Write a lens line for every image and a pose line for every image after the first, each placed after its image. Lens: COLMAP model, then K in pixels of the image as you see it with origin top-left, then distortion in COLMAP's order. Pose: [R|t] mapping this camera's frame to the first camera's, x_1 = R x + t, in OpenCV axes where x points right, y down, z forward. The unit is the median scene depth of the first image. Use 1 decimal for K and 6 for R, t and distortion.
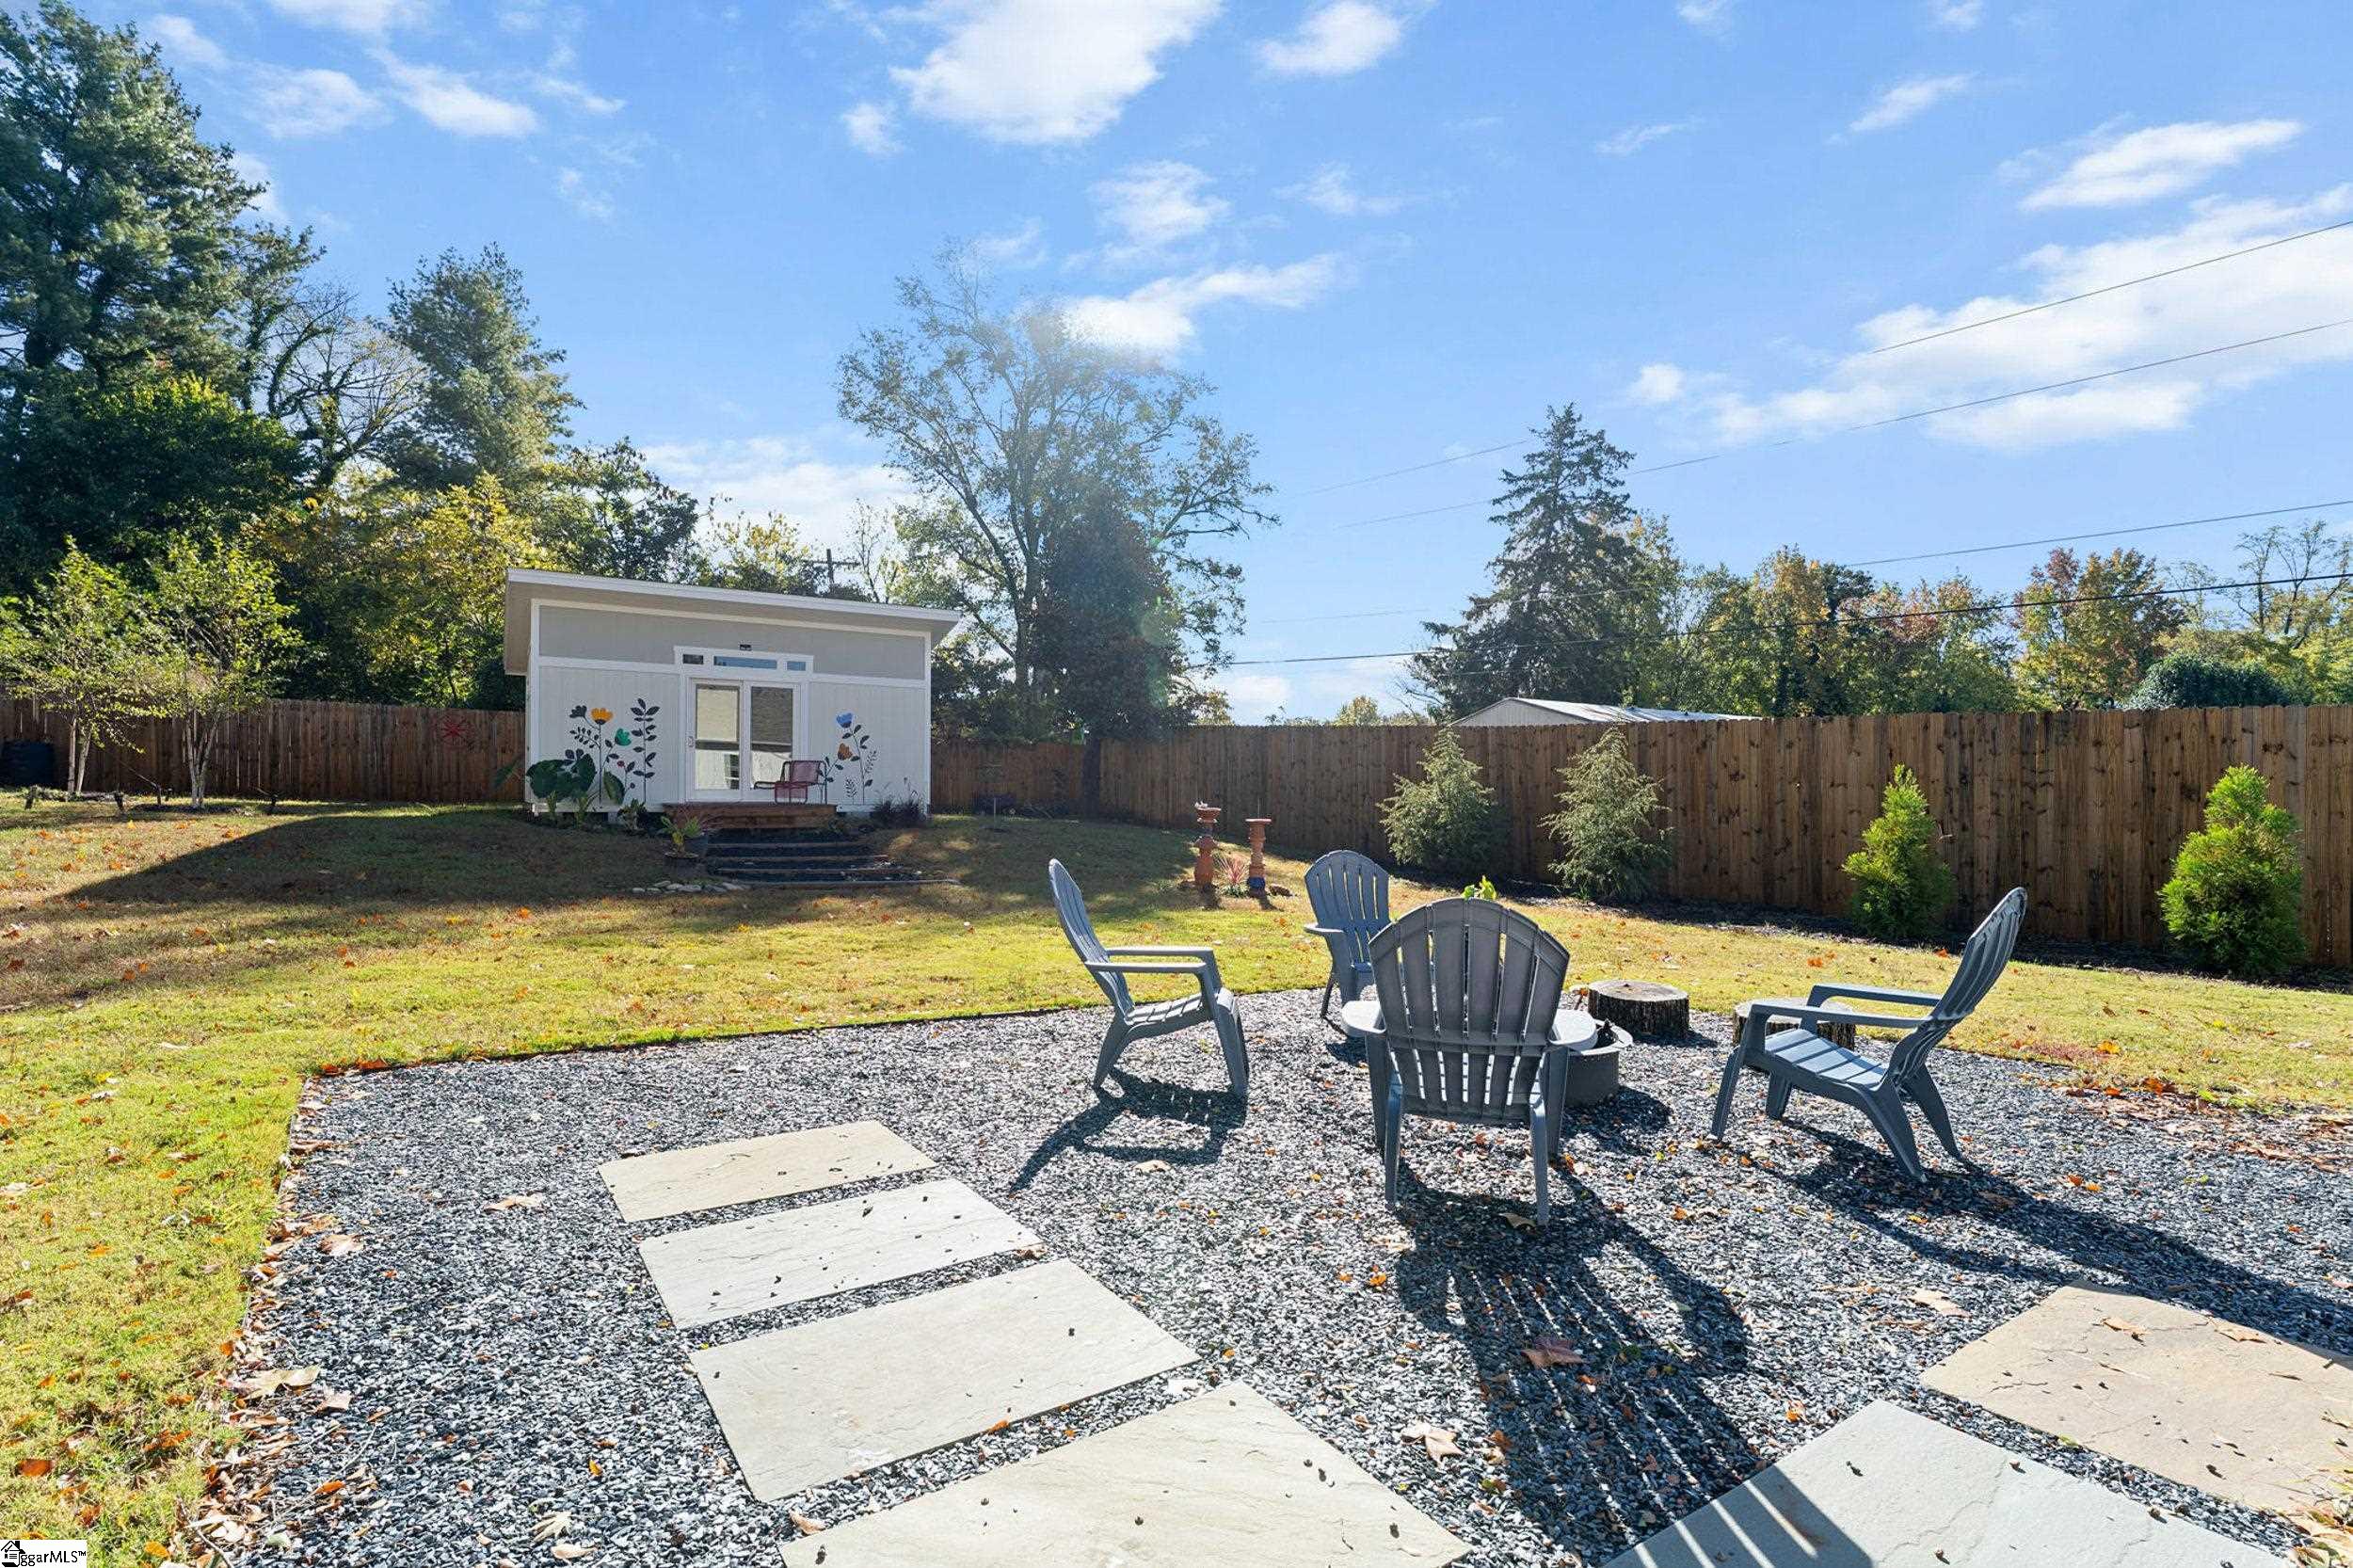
lens RADIAL K [[1132.1, 0, 1181.6], [0, 1132.1, 789.9], [0, 0, 1]] dist [-0.000415, -0.001117]
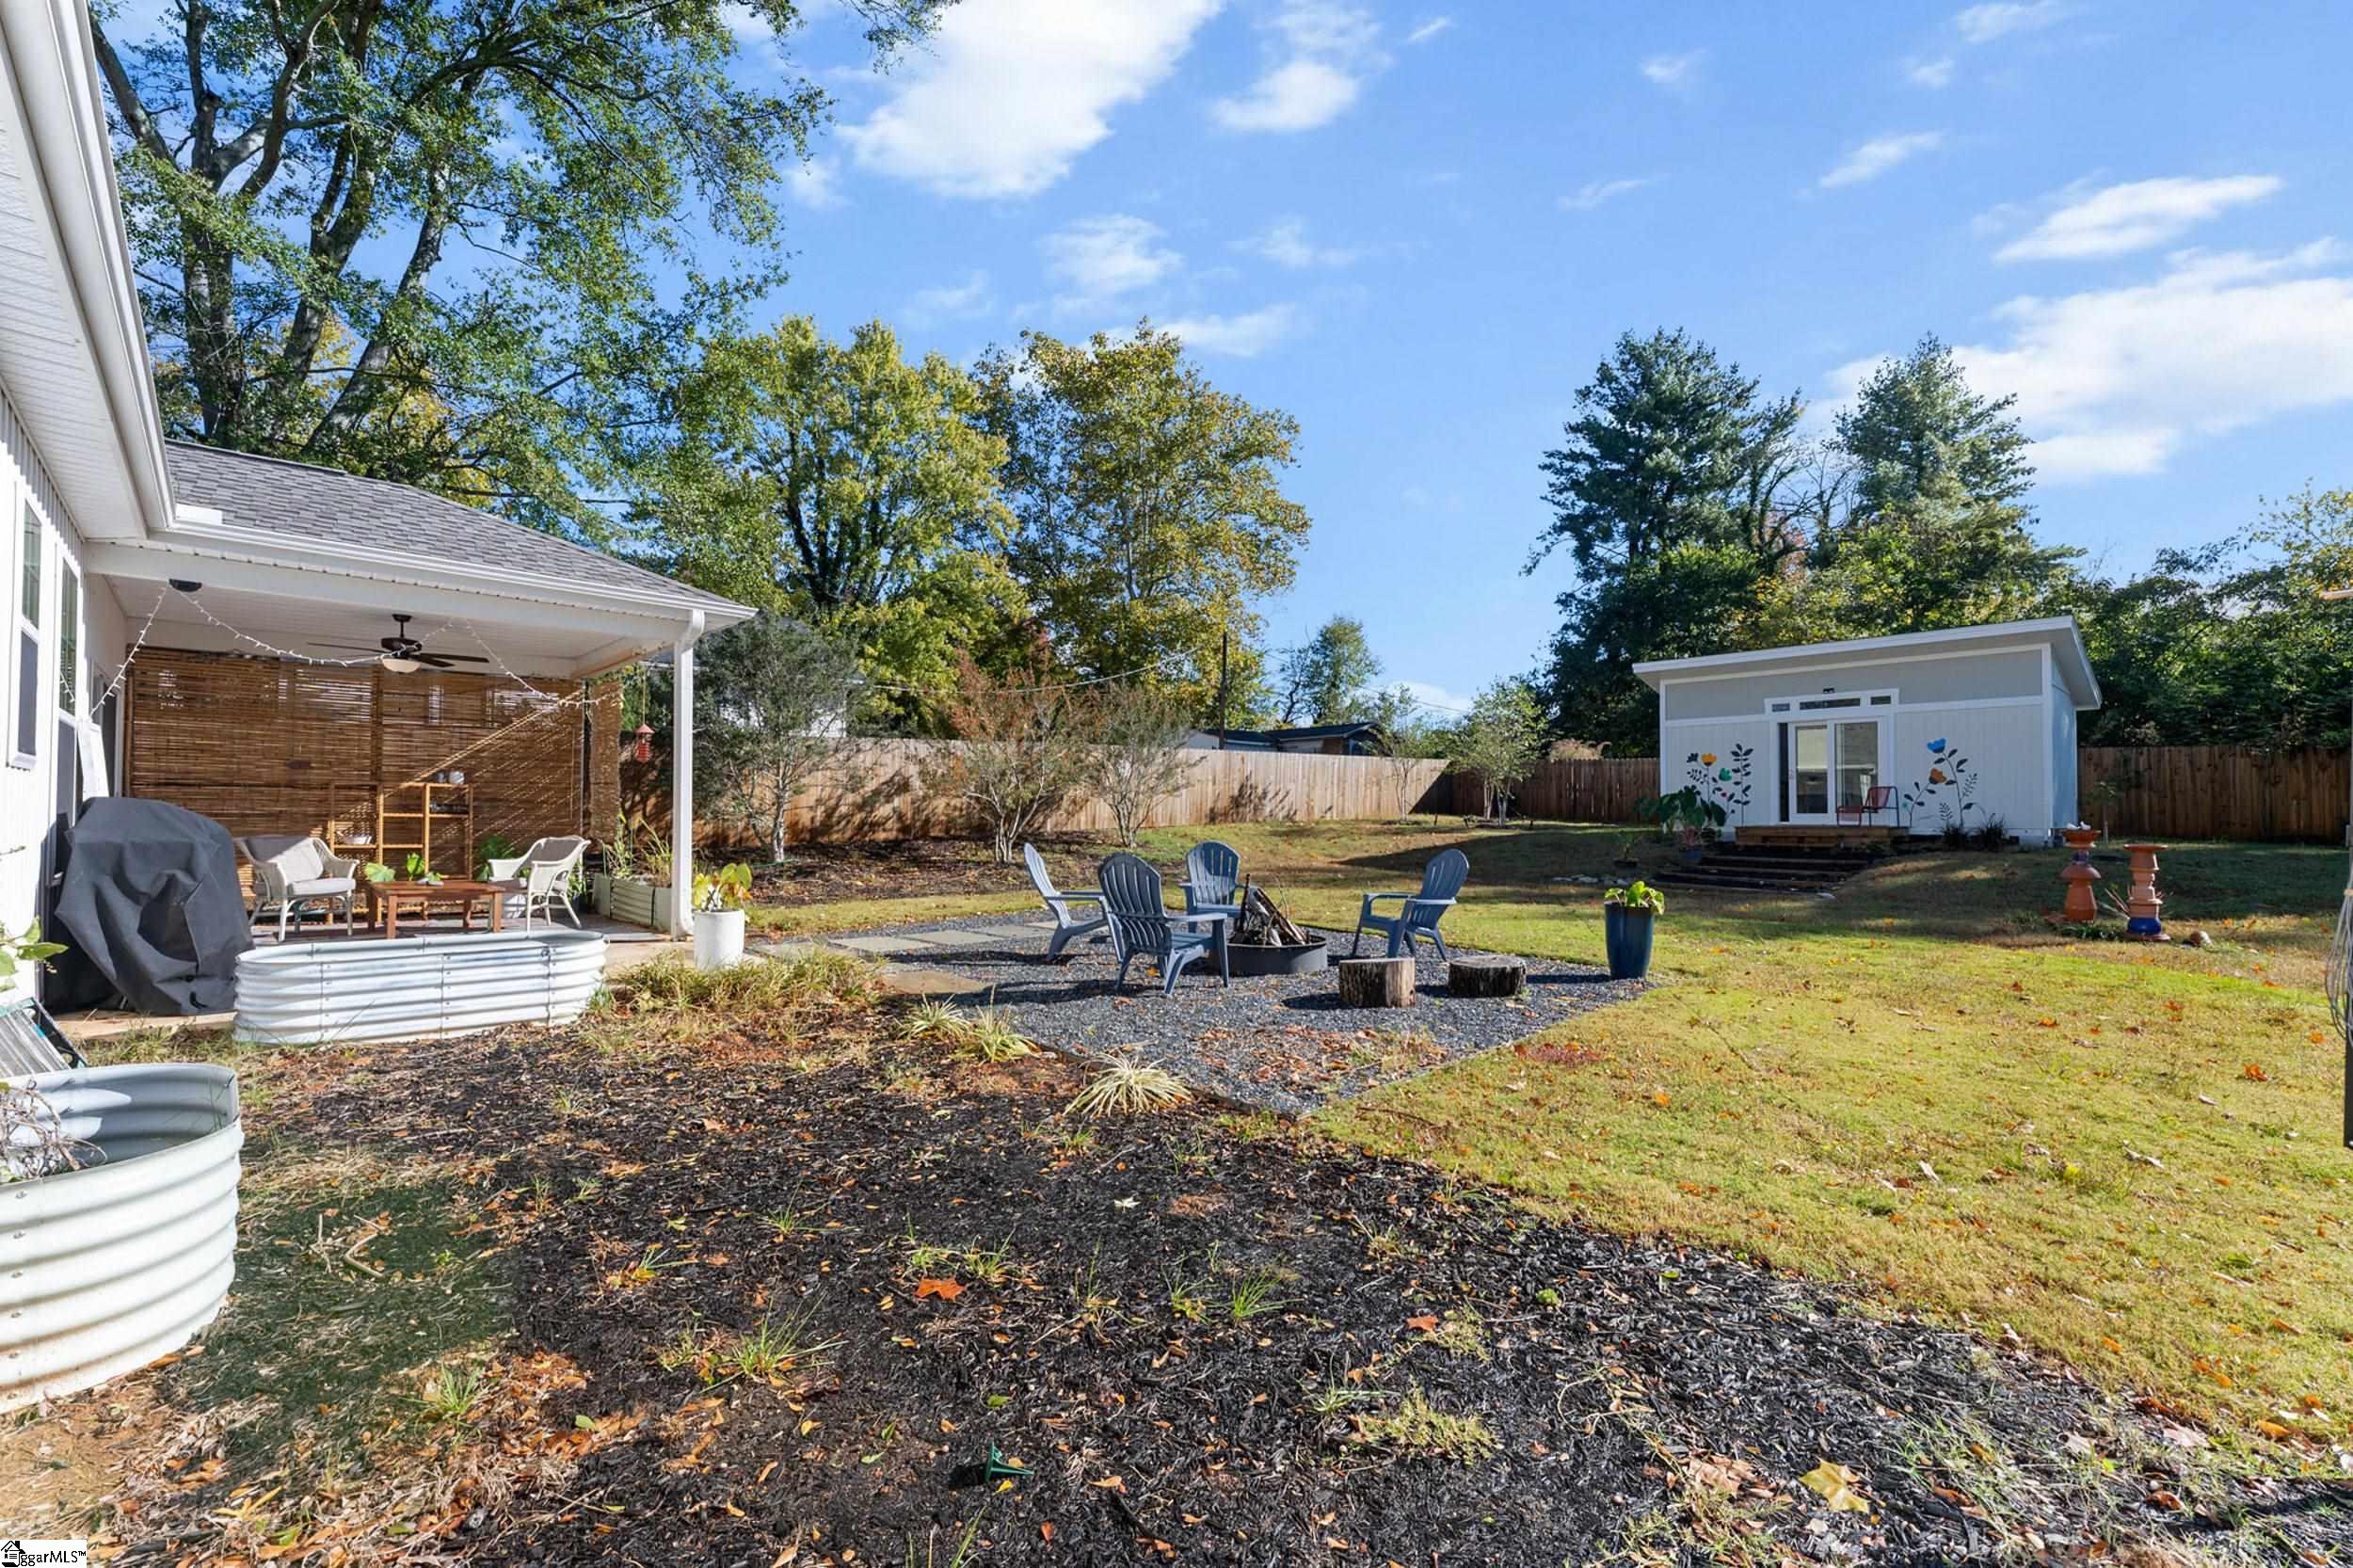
lens RADIAL K [[984.5, 0, 1163.1], [0, 984.5, 789.8], [0, 0, 1]] dist [-0.000272, -0.000045]
pose [[0.169473, -0.031769, -0.985023, 0.273480], [0.003420, 0.999493, -0.031647, 0.002501], [0.985529, 0.001994, 0.169495, 0.091329]]
